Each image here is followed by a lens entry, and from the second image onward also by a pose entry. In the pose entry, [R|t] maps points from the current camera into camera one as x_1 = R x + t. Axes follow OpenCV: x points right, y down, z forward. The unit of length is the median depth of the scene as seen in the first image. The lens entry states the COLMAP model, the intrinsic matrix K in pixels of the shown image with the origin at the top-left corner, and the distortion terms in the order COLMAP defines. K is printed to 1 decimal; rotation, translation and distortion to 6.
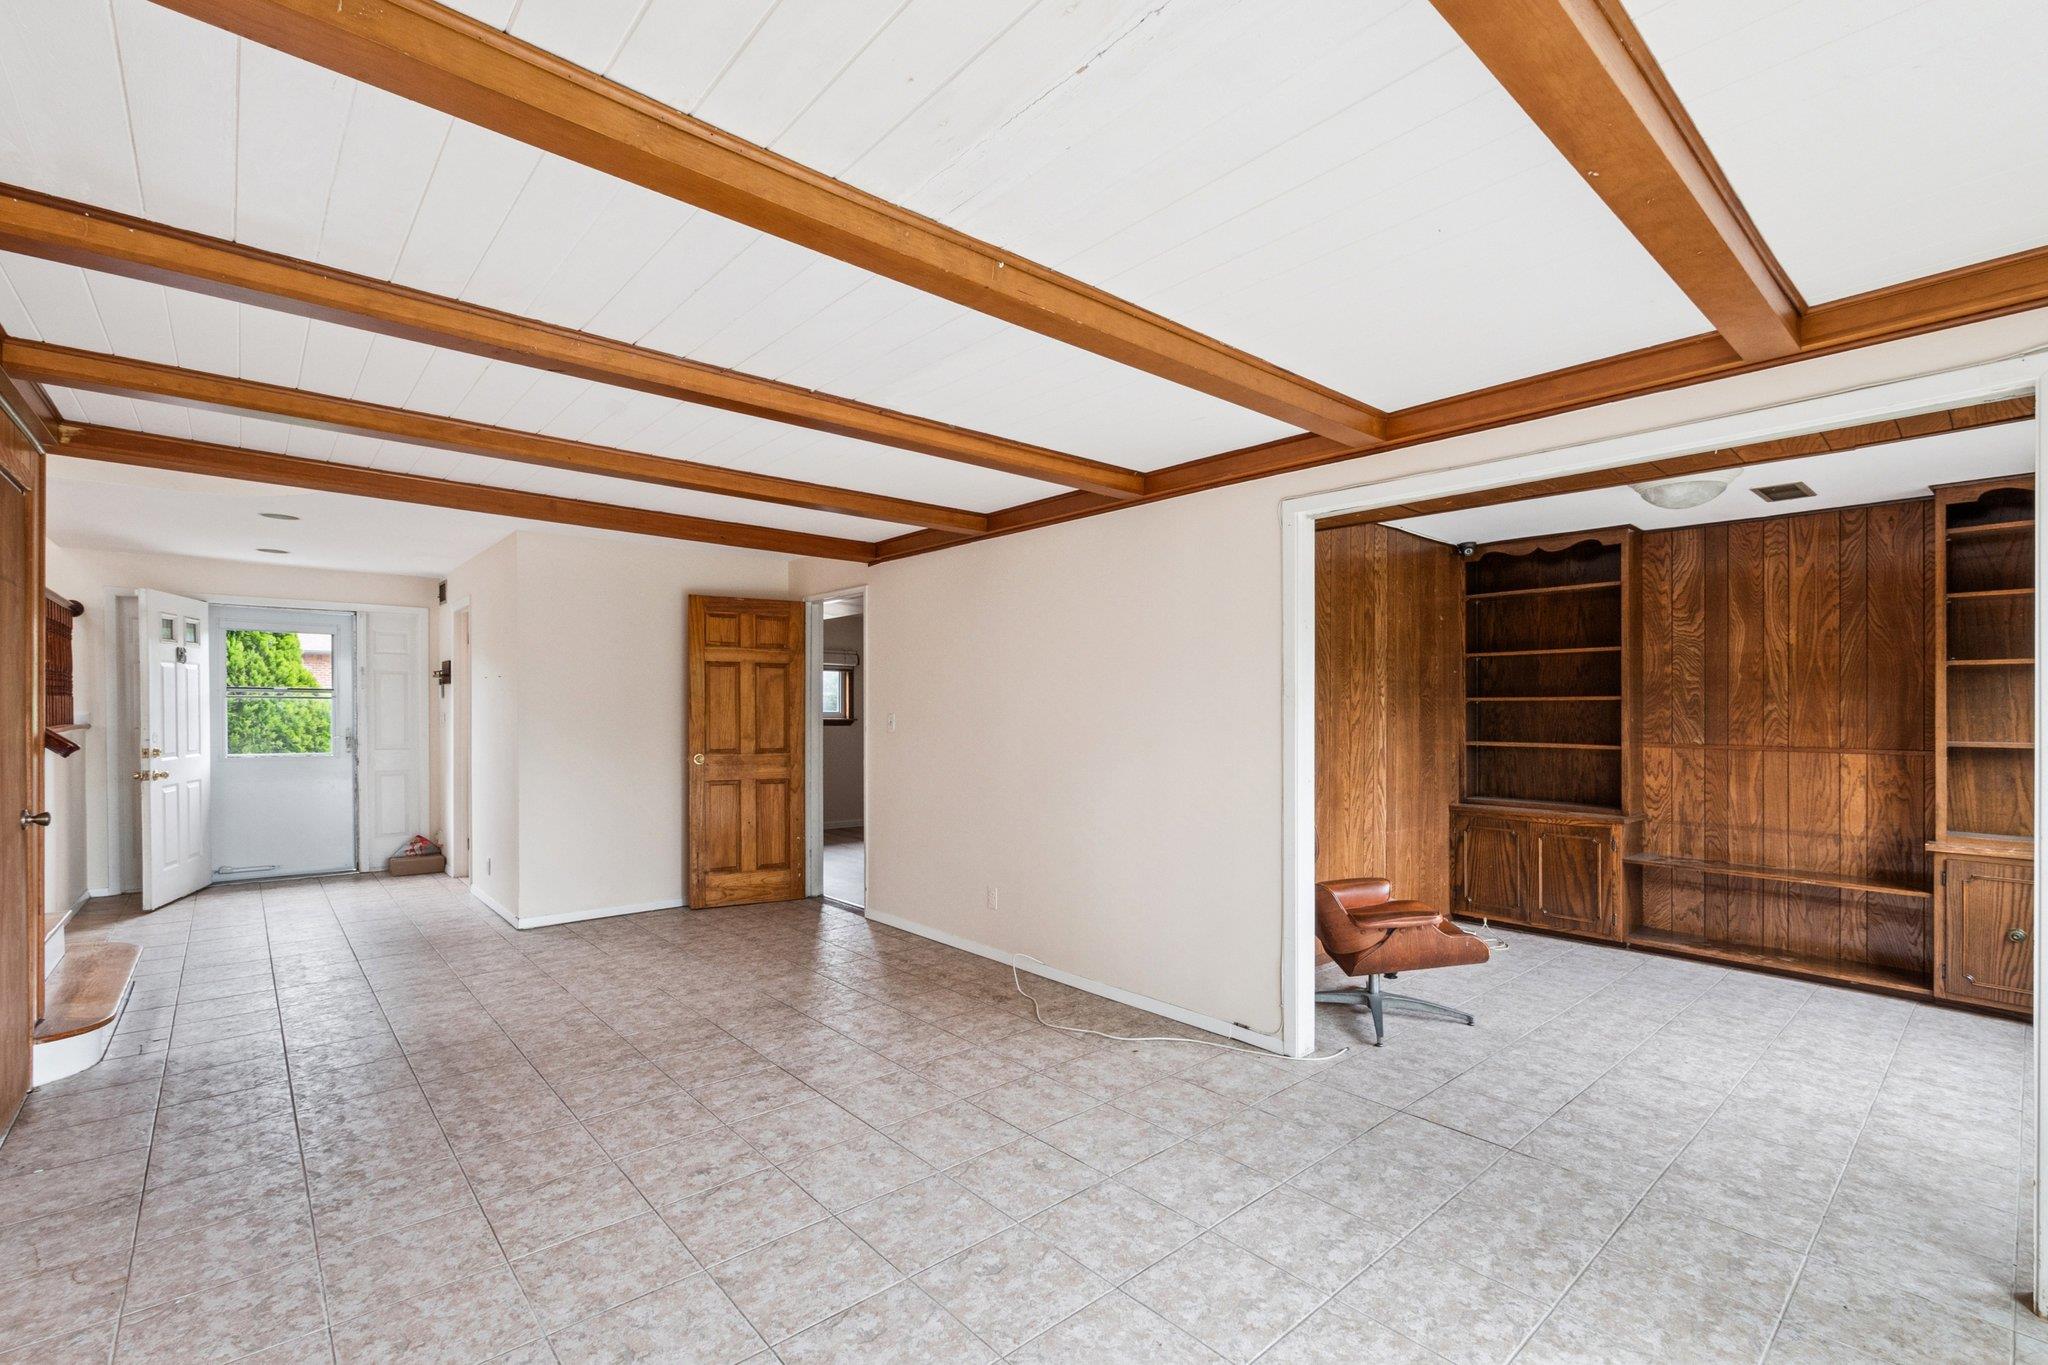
lens RADIAL K [[895.7, 0, 1034.1], [0, 895.7, 703.6], [0, 0, 1]] dist [-0.006654, 0.000073]
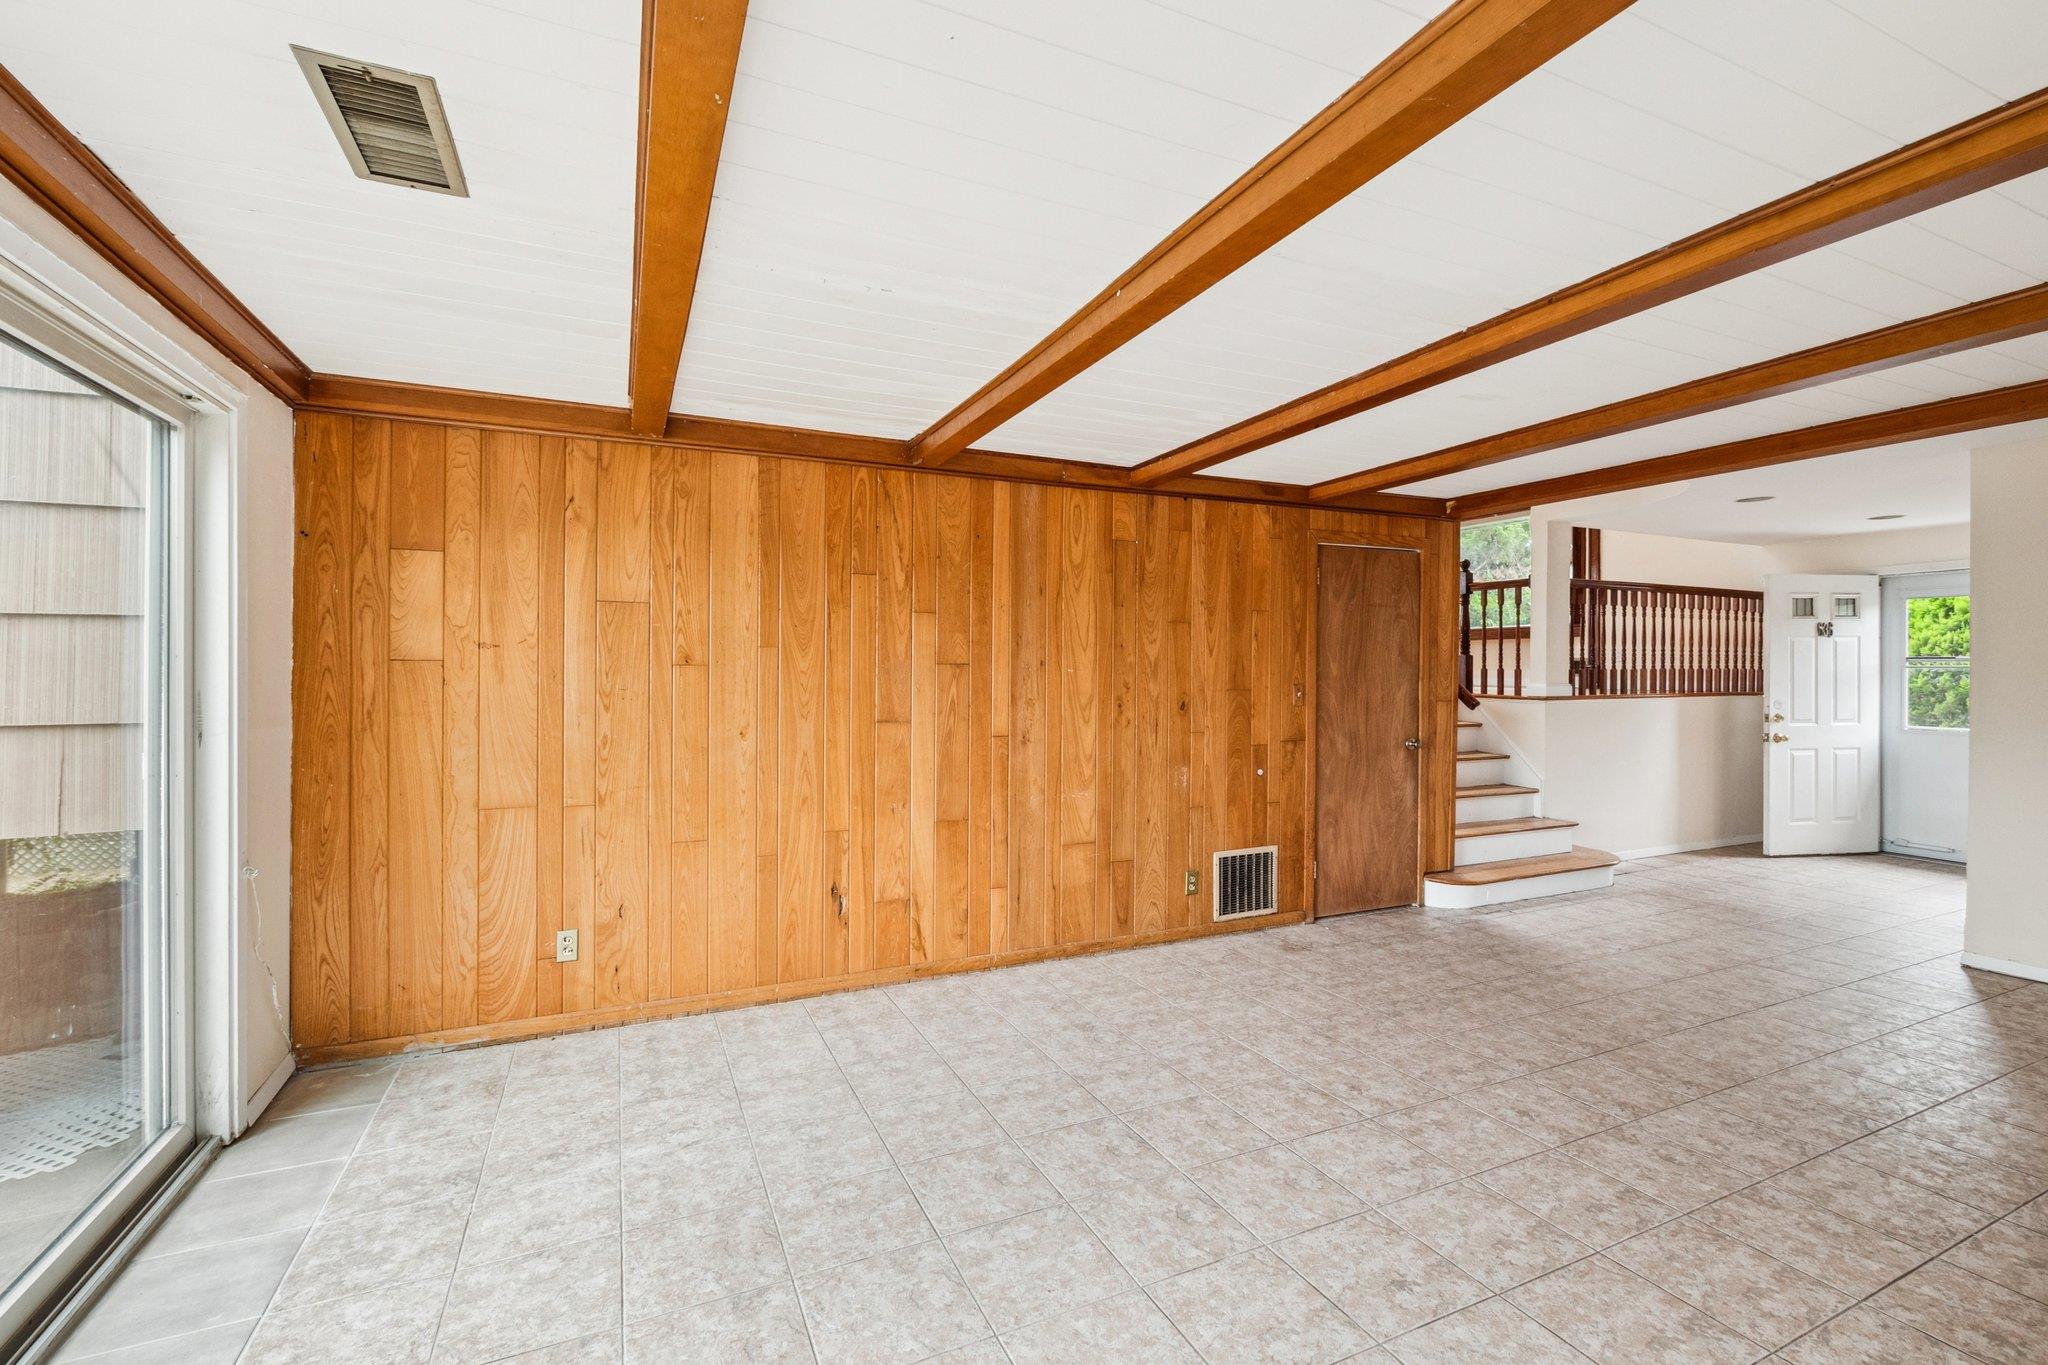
lens RADIAL K [[895.7, 0, 1030.2], [0, 895.7, 674.9], [0, 0, 1]] dist [-0.006654, 0.000073]
pose [[-0.289148, -0.003011, -0.957280, 0.680493], [0.003806, 0.999984, -0.004295, 0.001615], [0.957277, -0.004885, -0.289132, 0.761303]]
